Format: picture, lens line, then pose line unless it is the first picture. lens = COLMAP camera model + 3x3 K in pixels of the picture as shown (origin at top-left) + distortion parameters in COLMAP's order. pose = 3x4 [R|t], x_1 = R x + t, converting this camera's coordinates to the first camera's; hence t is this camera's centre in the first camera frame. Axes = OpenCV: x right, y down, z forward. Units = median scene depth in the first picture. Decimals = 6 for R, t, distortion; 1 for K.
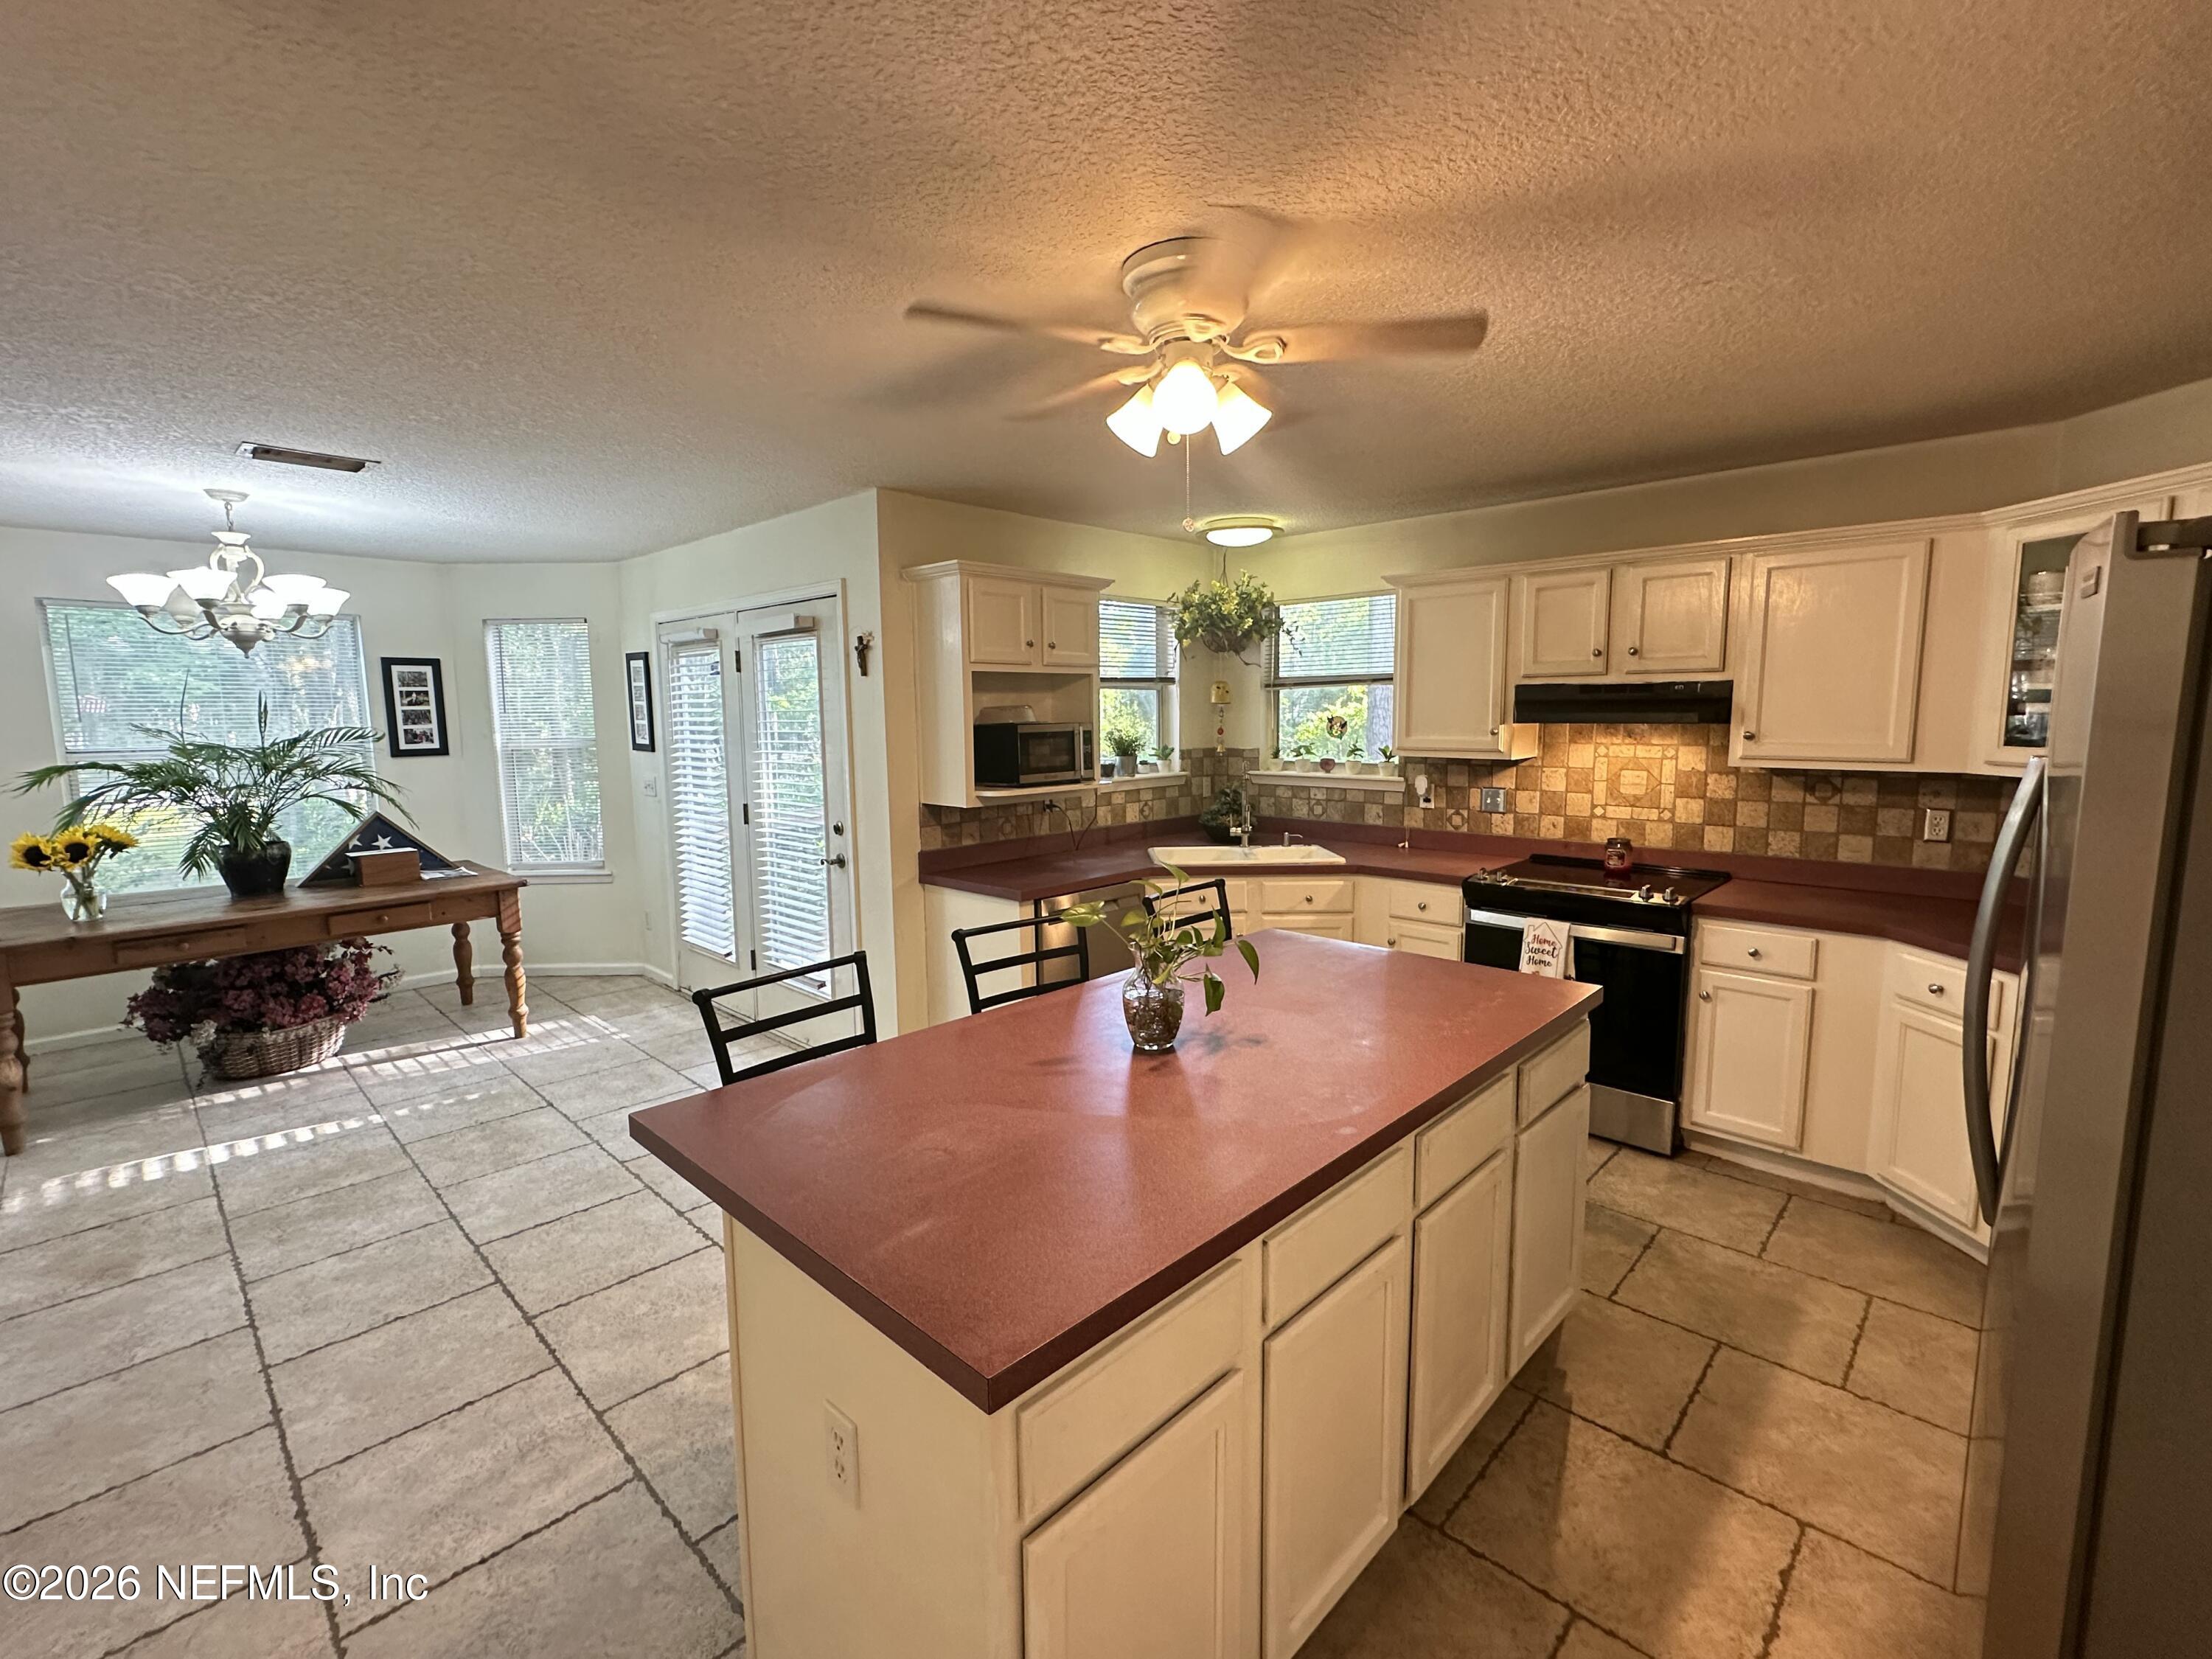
lens RADIAL K [[973.2, 0, 1105.8], [0, 973.2, 829.0], [0, 0, 1]] dist [0.001441, -0.000088]
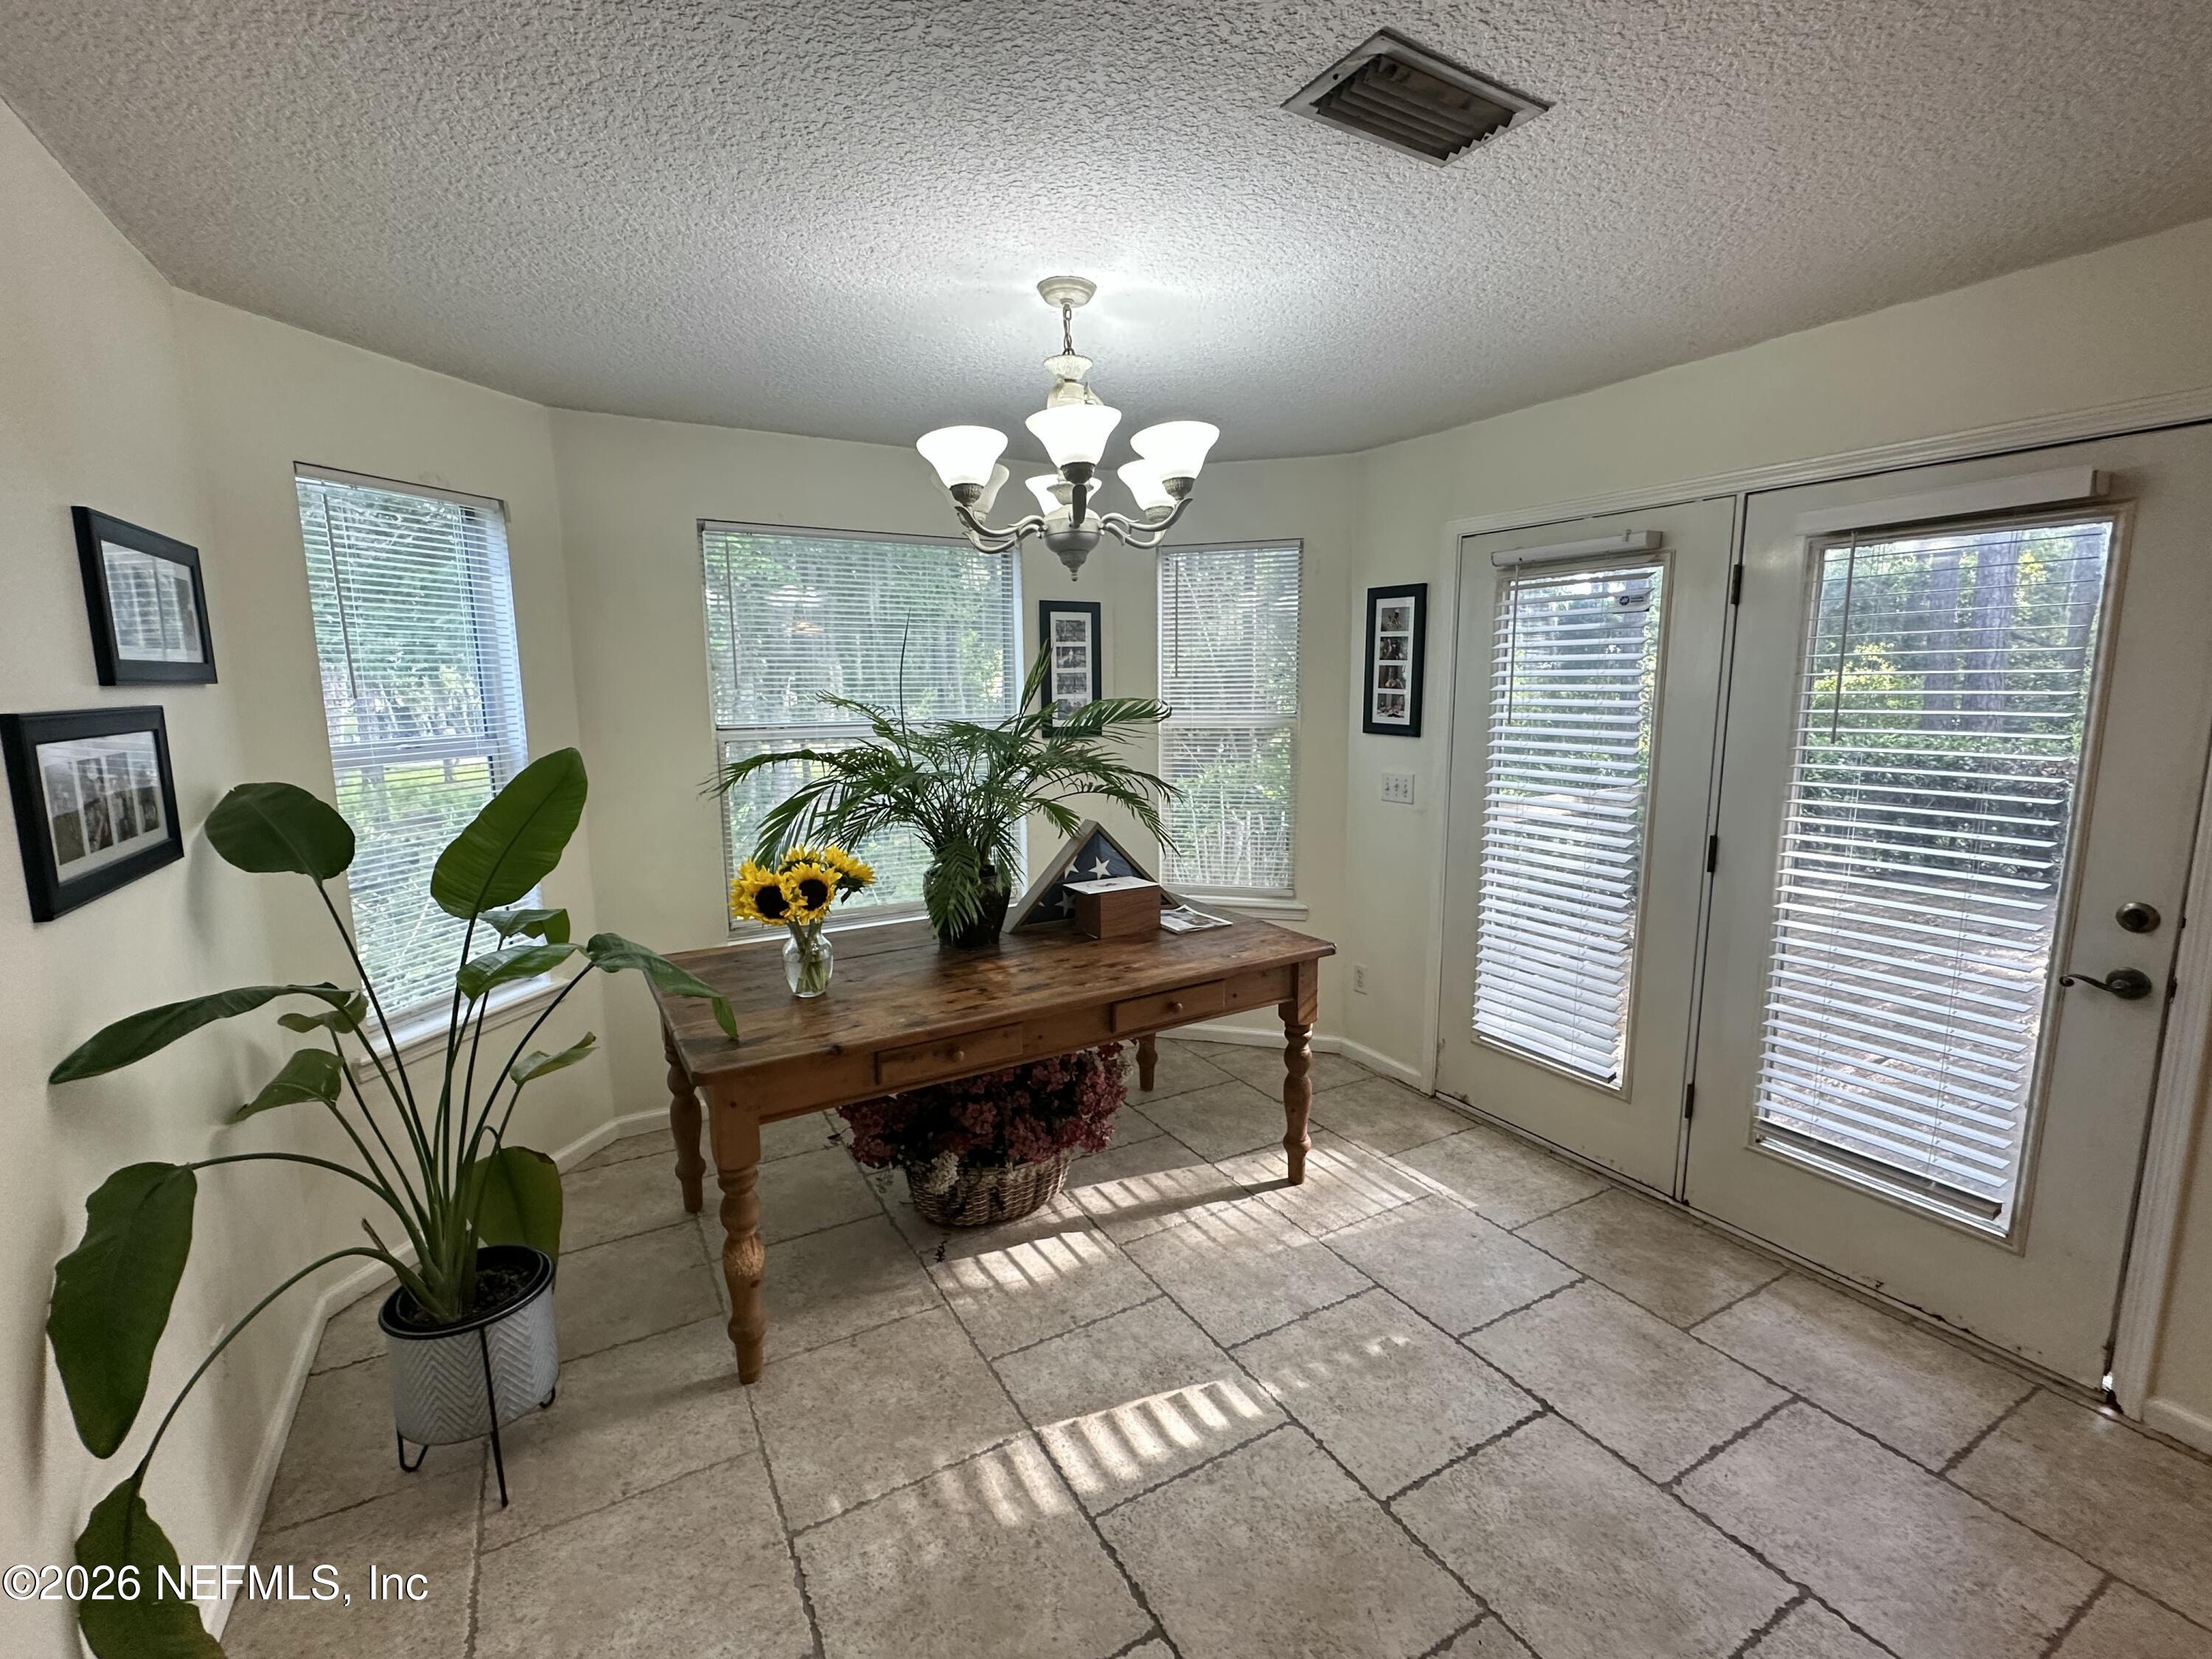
lens RADIAL K [[973.2, 0, 1106.8], [0, 973.2, 830.9], [0, 0, 1]] dist [0.001441, -0.000088]
pose [[0.961180, 0.043983, -0.272393, -0.353187], [-0.034772, 0.998651, 0.038552, -0.024525], [0.273722, -0.027584, 0.961413, 0.222696]]
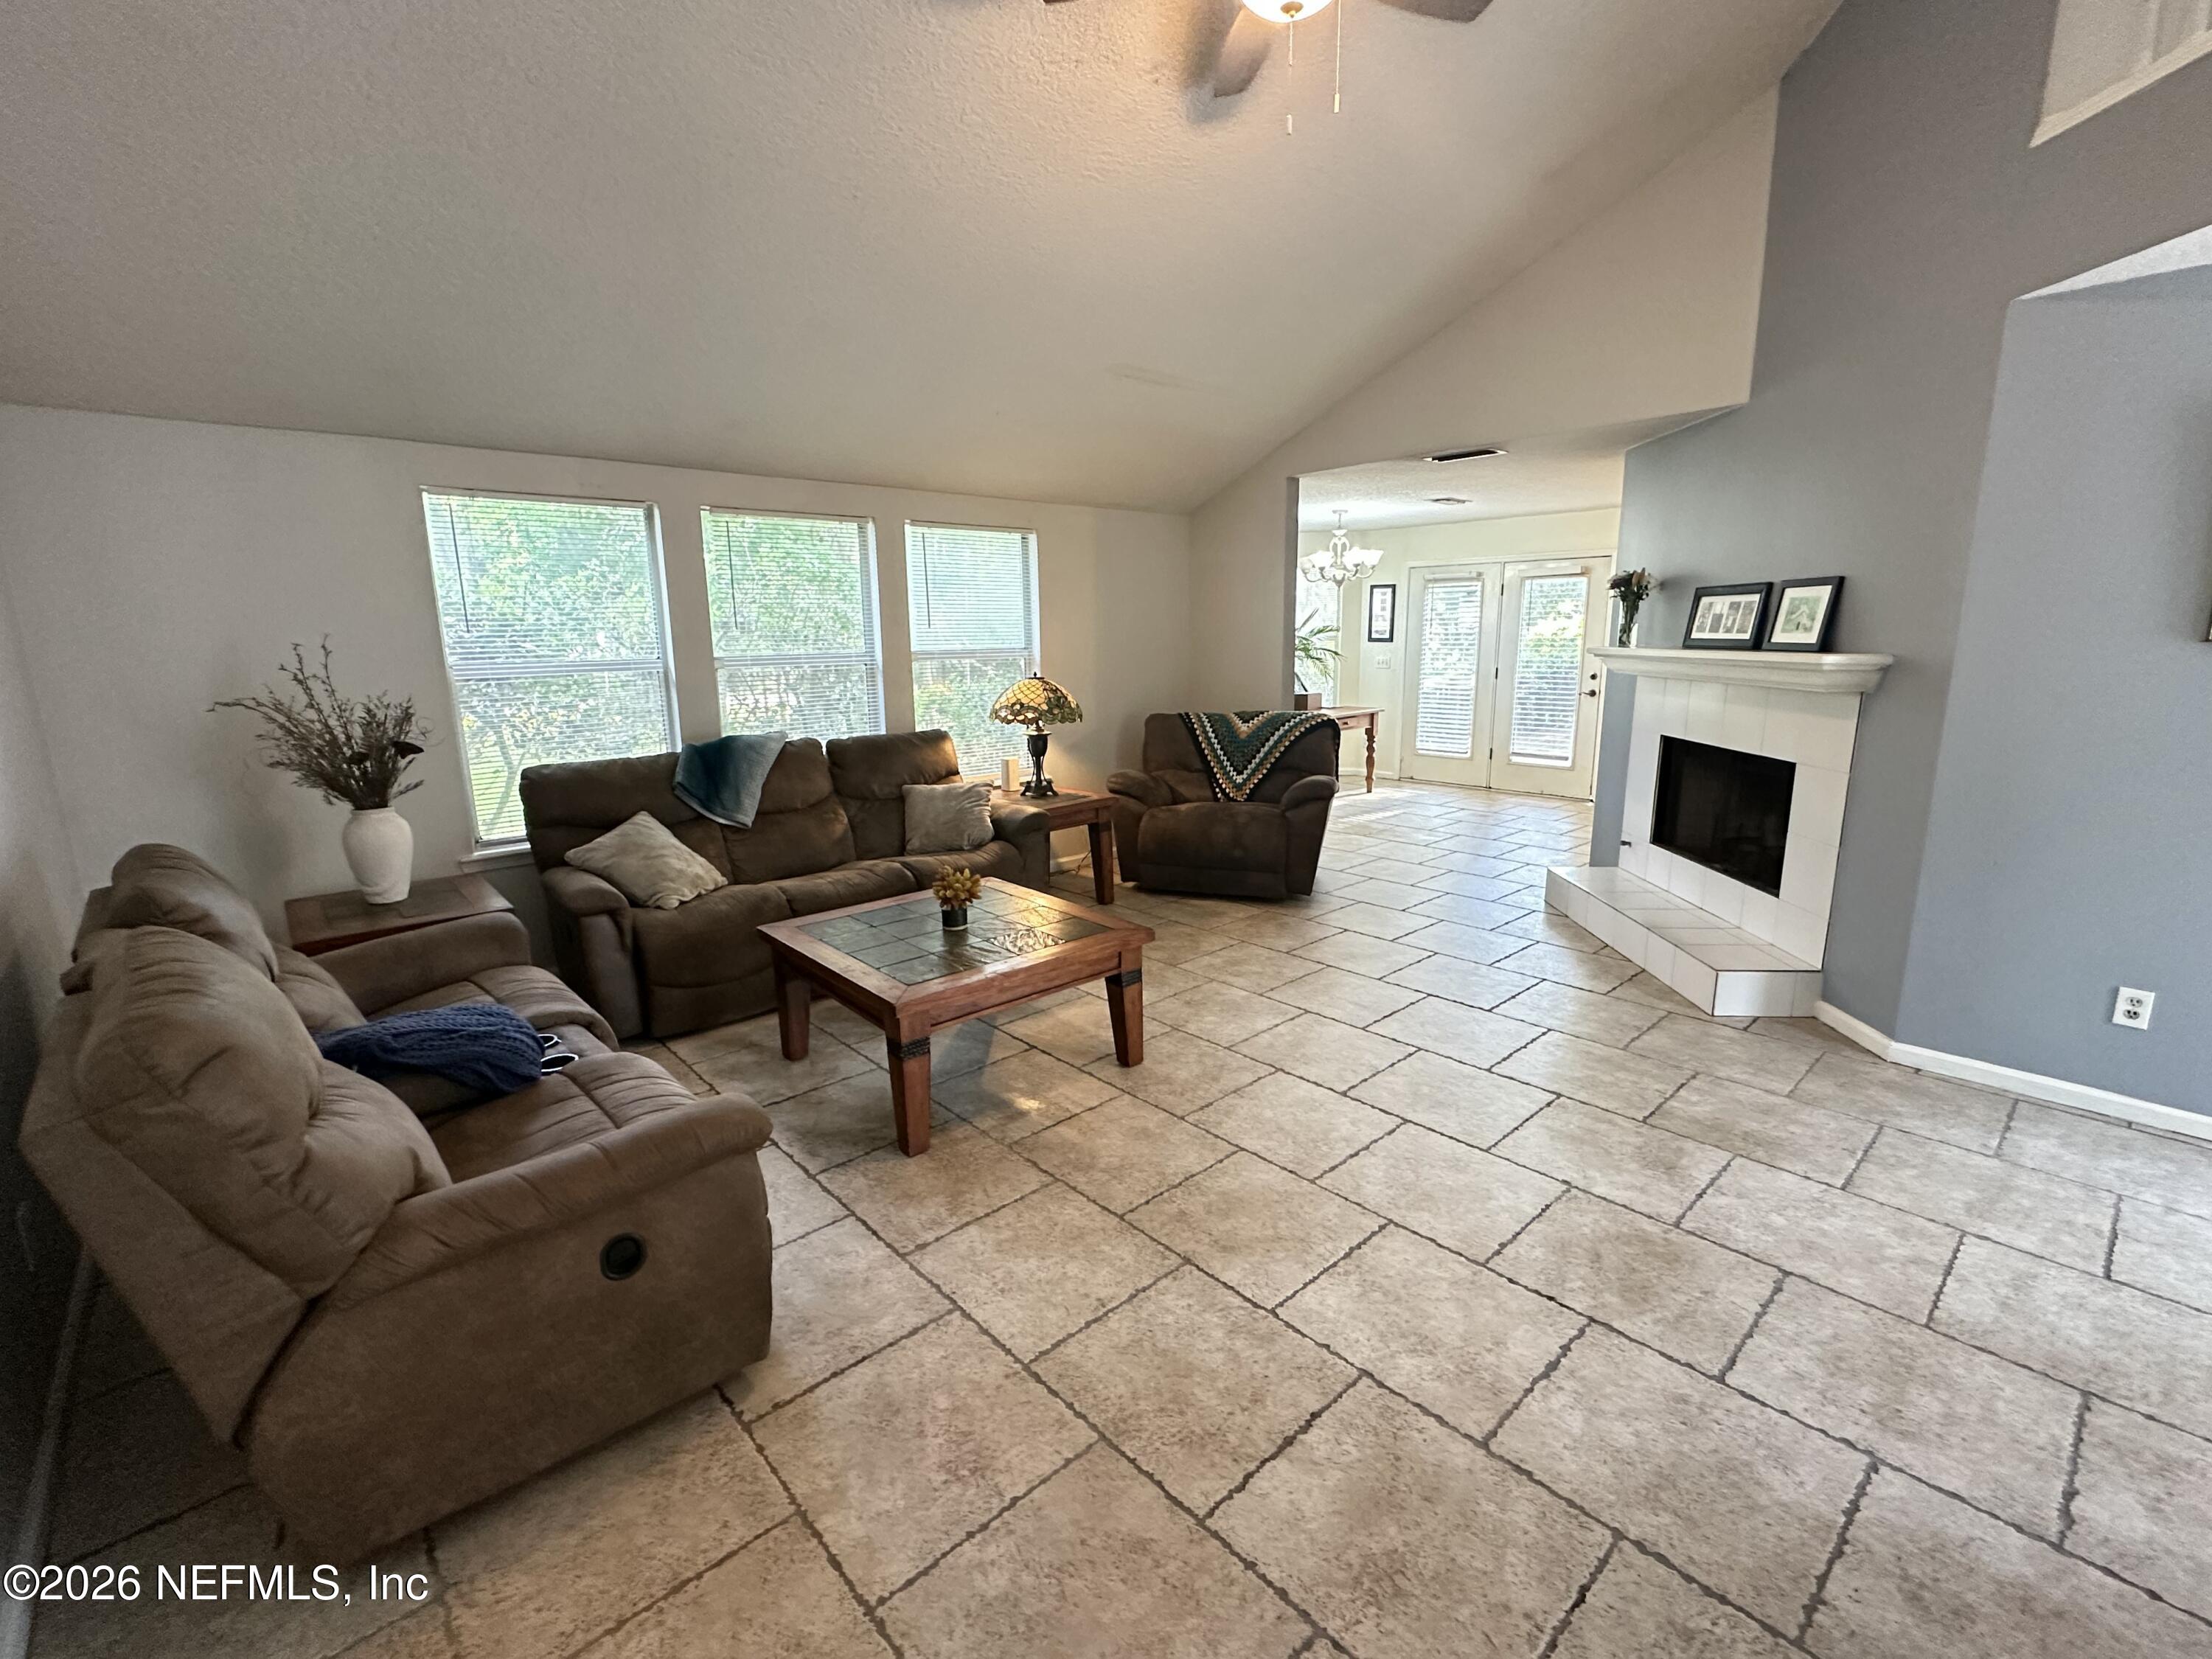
lens RADIAL K [[973.2, 0, 1110.7], [0, 973.2, 829.0], [0, 0, 1]] dist [0.001441, -0.000088]
pose [[0.997627, 0.008397, -0.068335, -0.613720], [-0.003222, 0.997140, 0.075504, 0.089344], [0.068773, -0.075105, 0.994801, -0.570211]]
